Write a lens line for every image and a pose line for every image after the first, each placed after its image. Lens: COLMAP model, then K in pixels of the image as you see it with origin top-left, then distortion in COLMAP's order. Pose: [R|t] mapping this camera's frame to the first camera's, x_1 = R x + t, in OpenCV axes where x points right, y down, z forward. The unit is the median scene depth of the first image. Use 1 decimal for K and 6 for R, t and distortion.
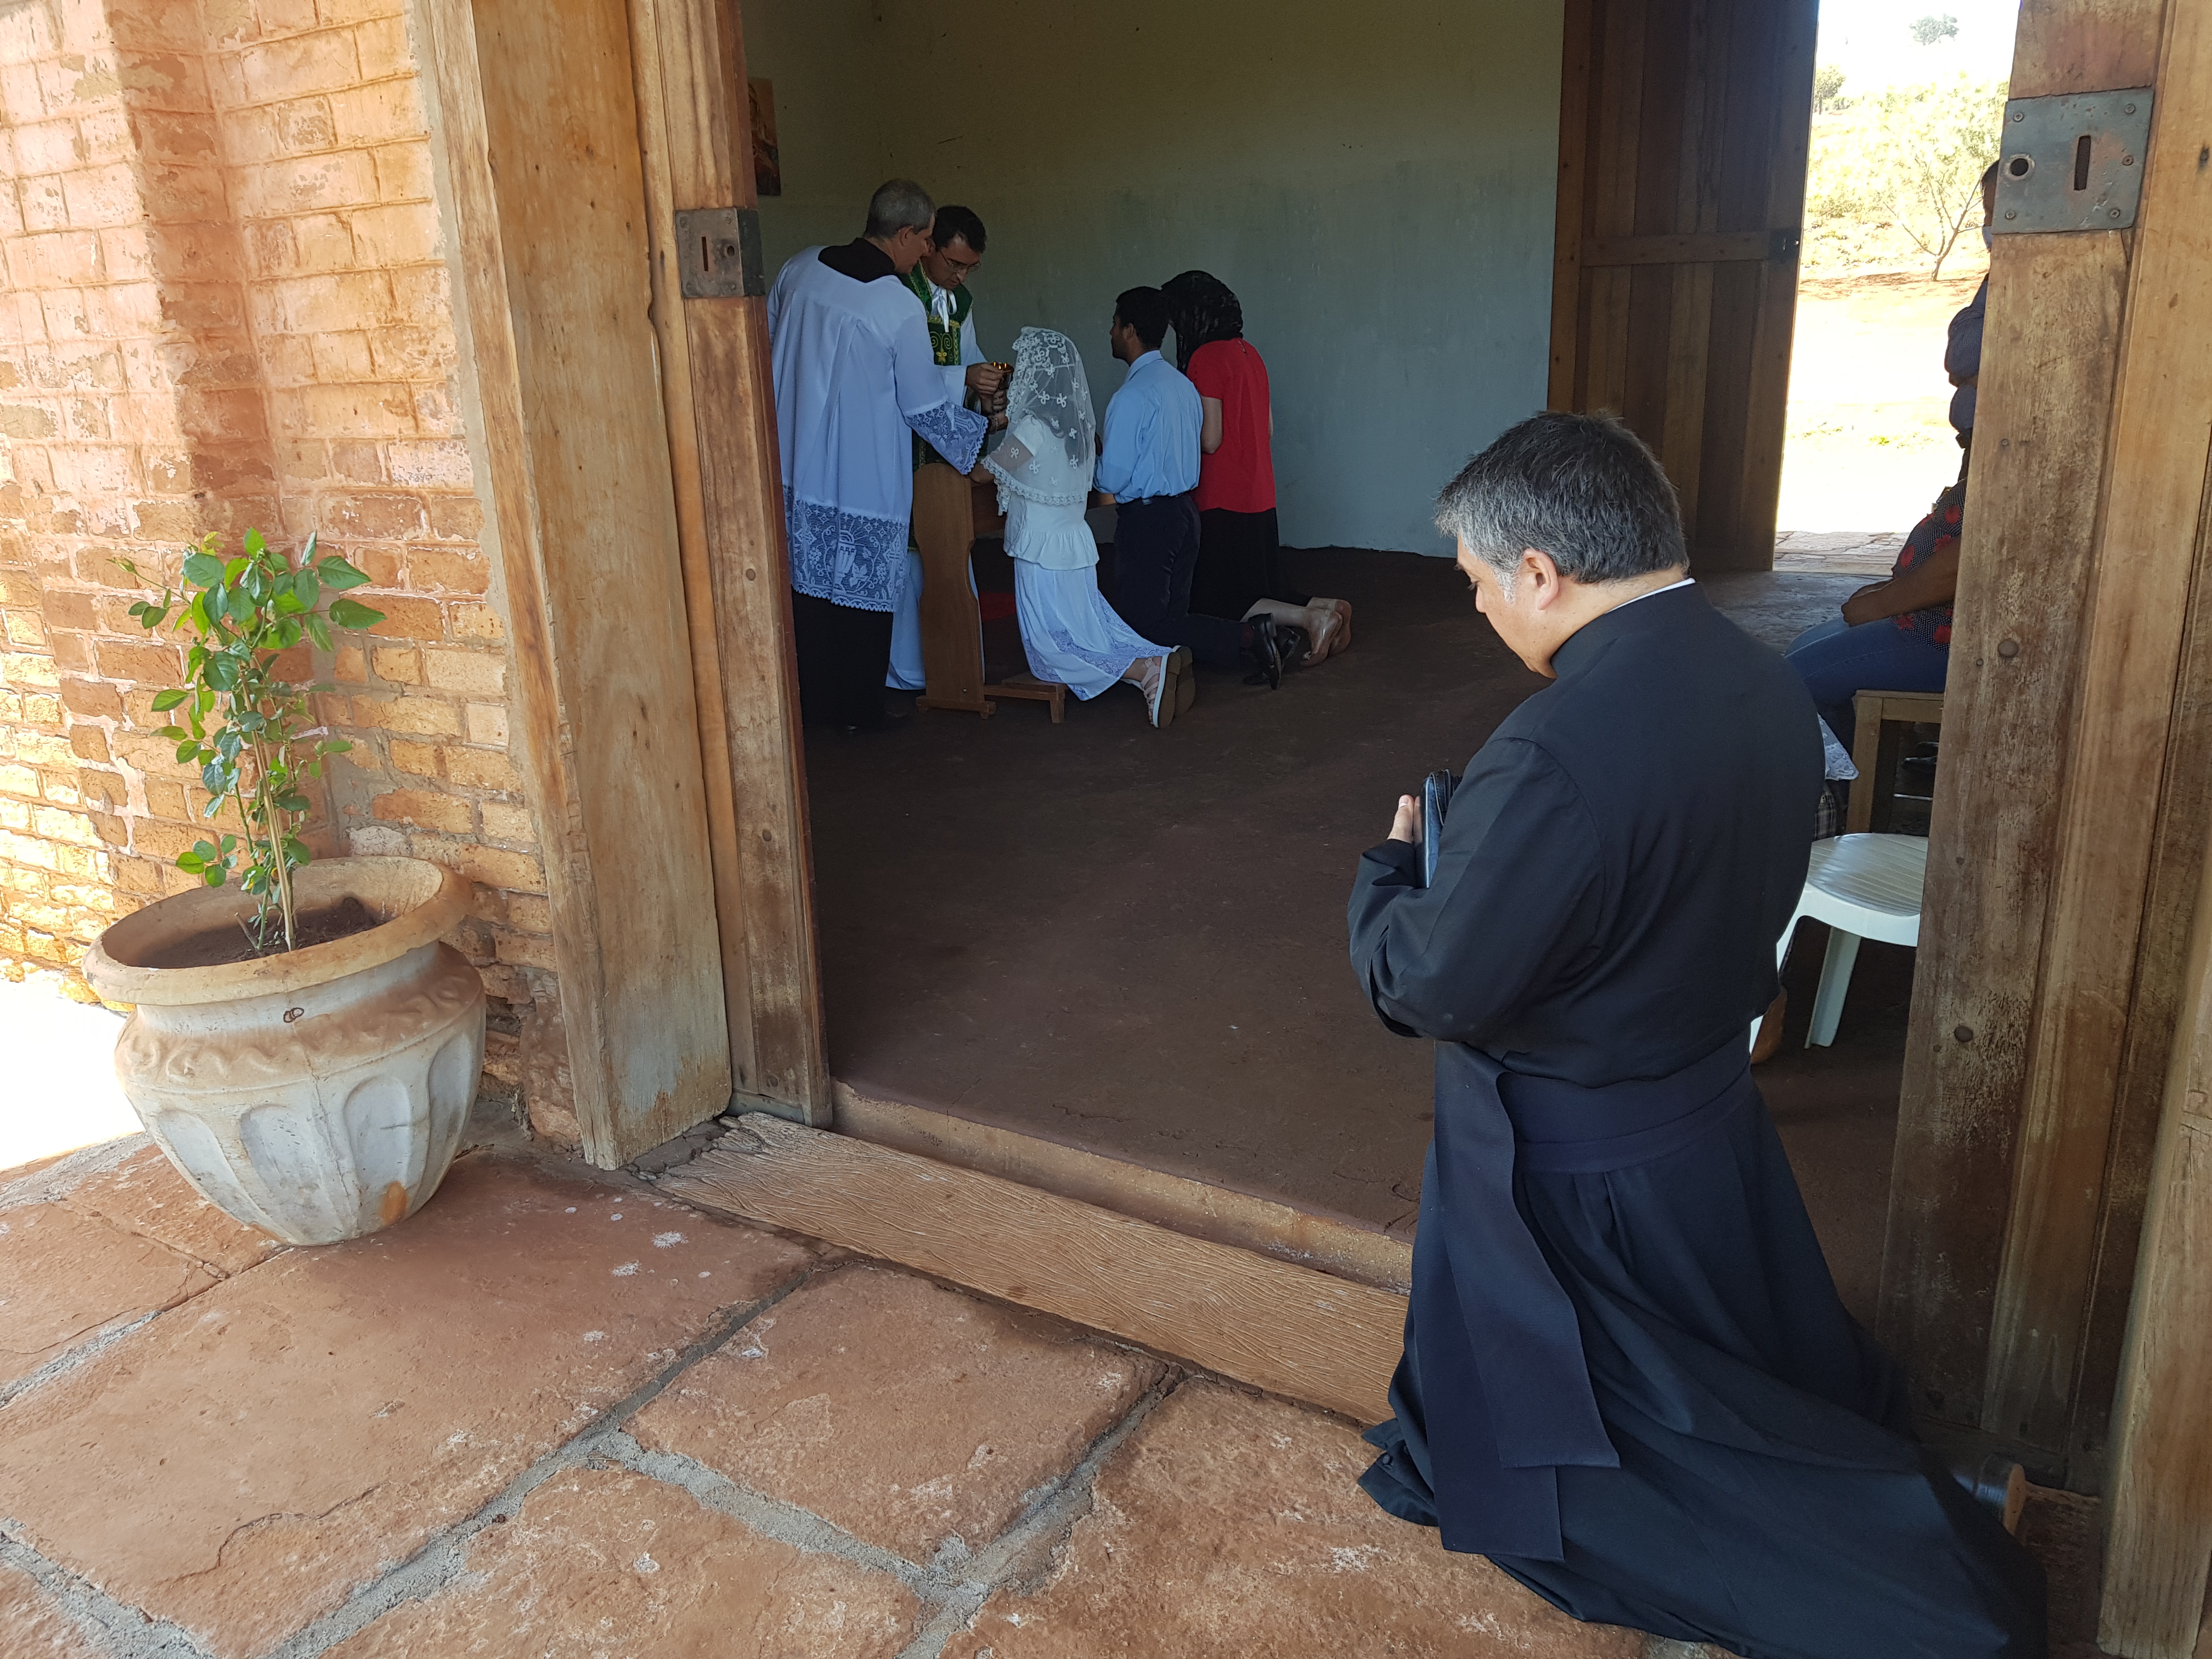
lens RADIAL K [[1678.3, 0, 1106.0], [0, 1678.3, 829.5], [0, 0, 1]] dist [0.004428, 0.002667]
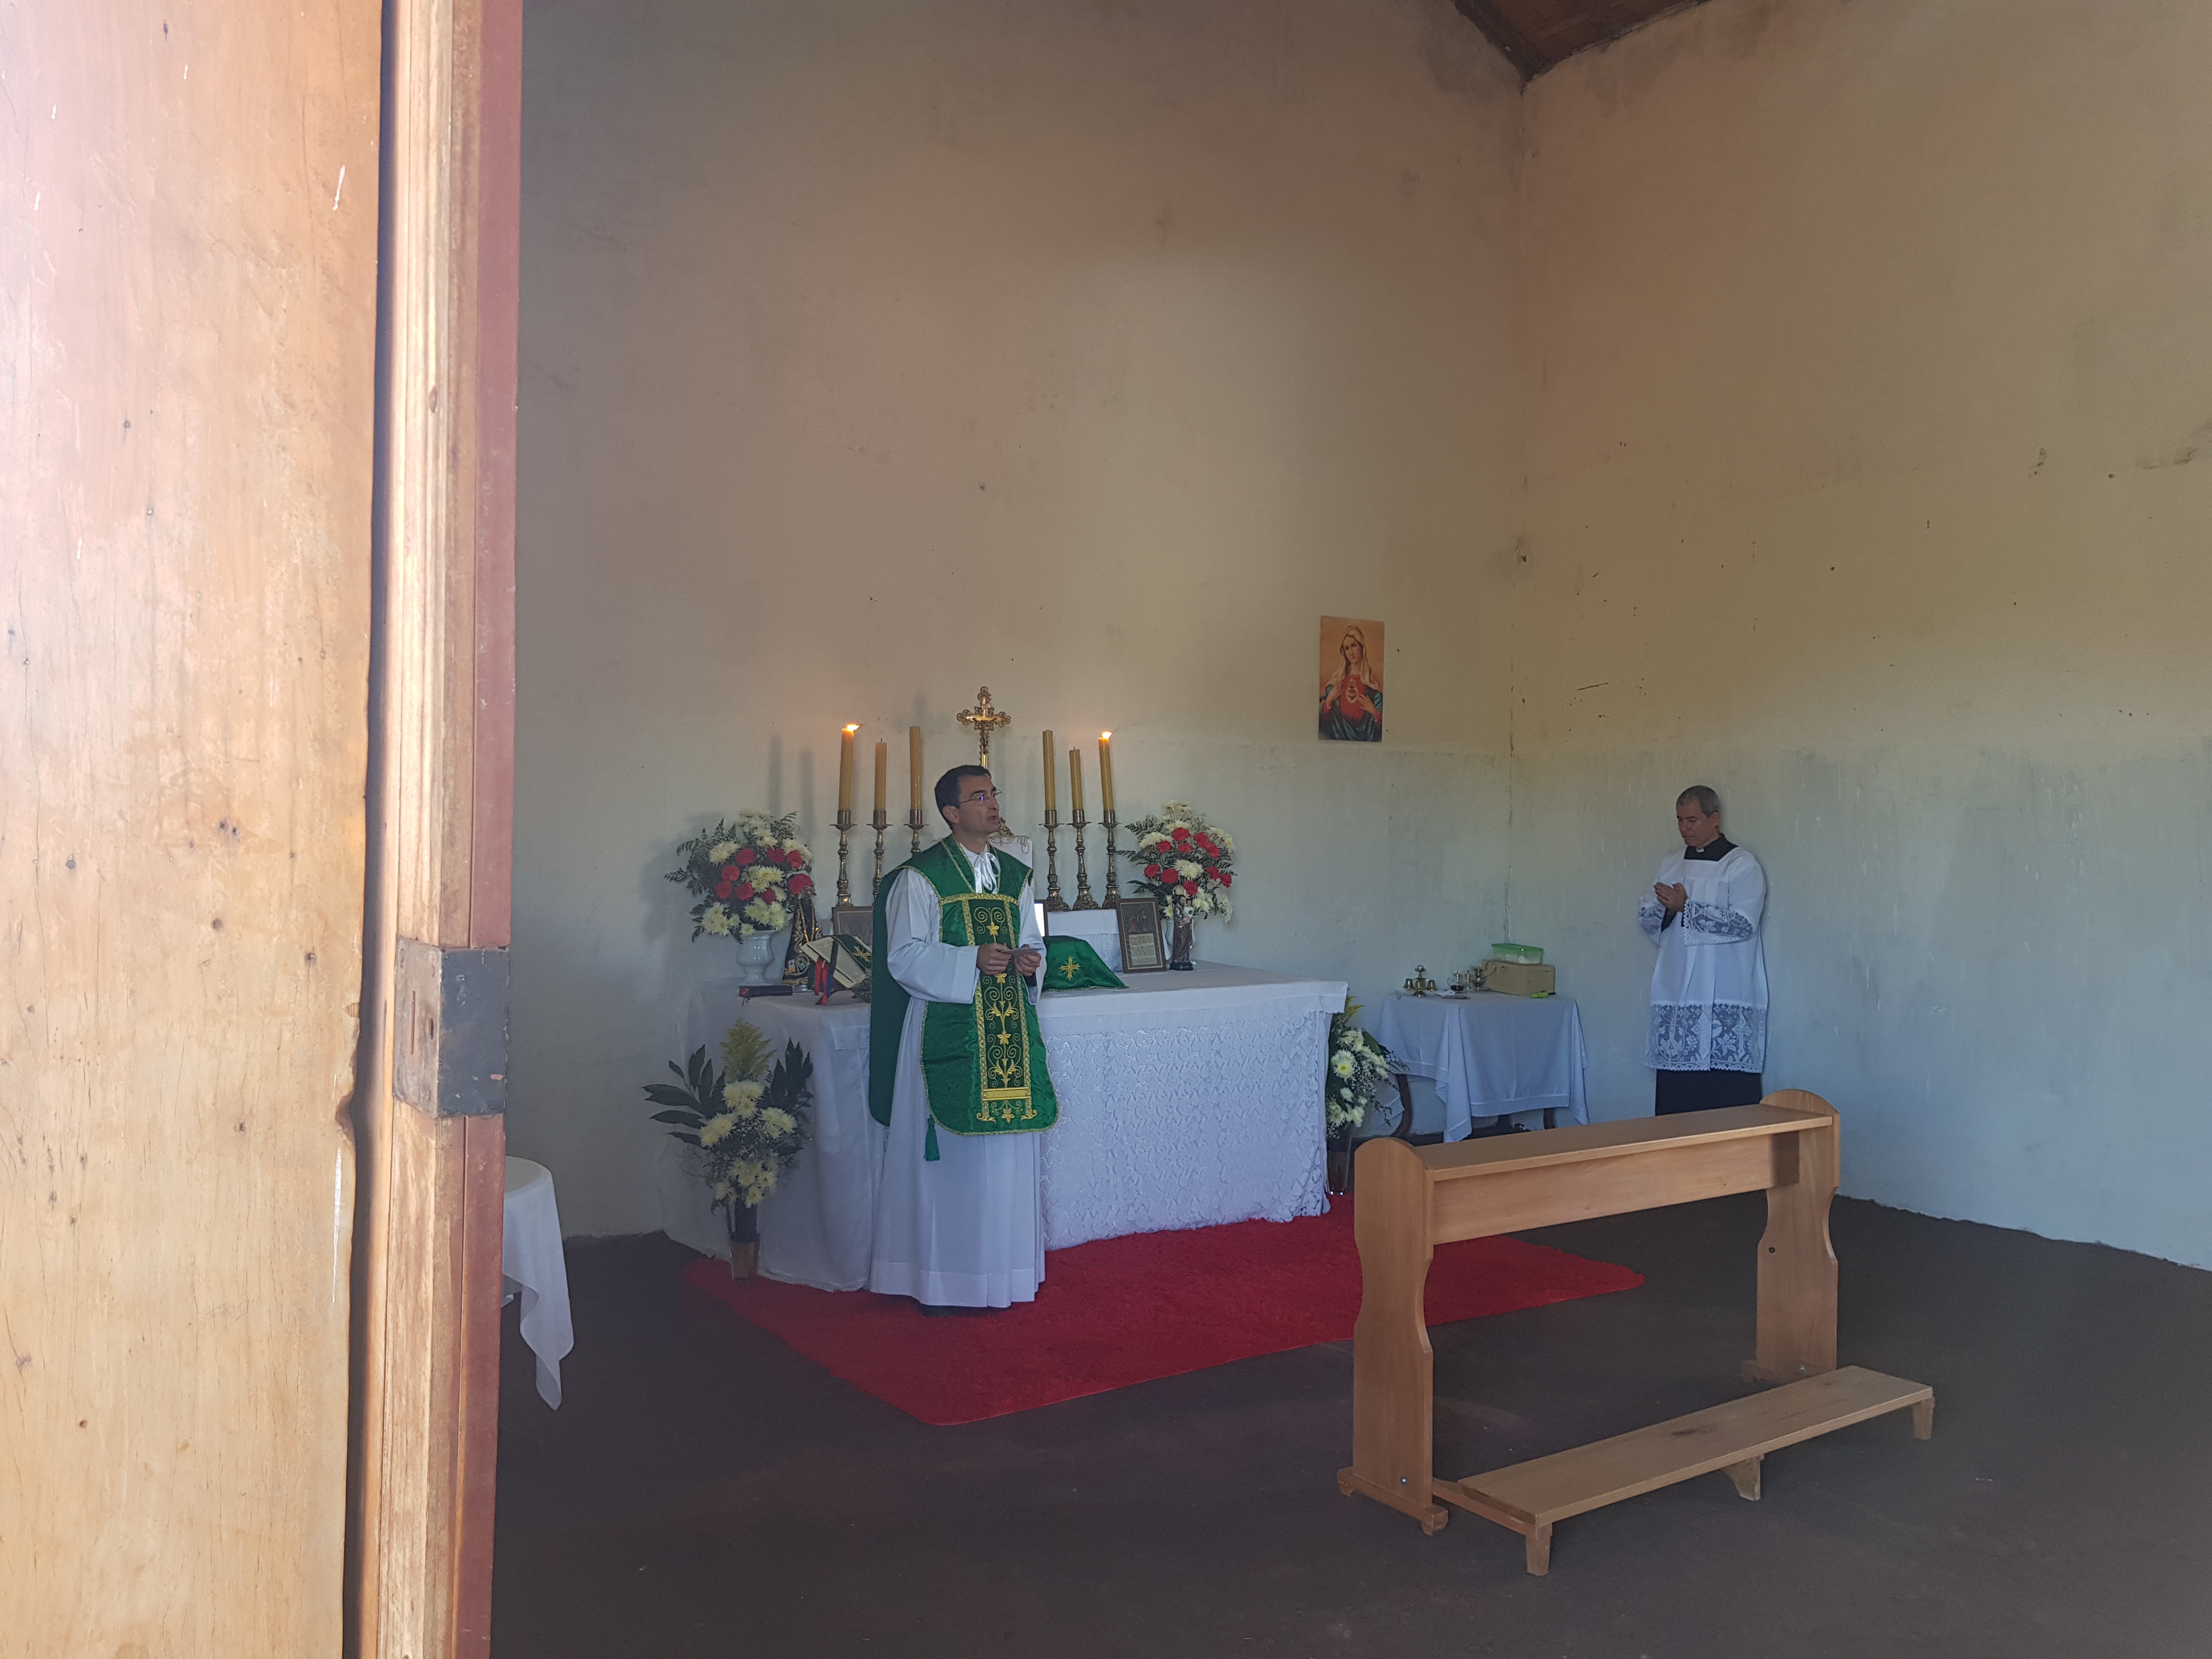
lens RADIAL K [[1678.3, 0, 1106.0], [0, 1678.3, 829.5], [0, 0, 1]] dist [0.004428, 0.002667]
pose [[0.904266, 0.058308, -0.422968, 0.165568], [-0.174939, 0.954260, -0.242455, -0.320092], [0.389485, 0.293237, 0.873106, 0.638603]]
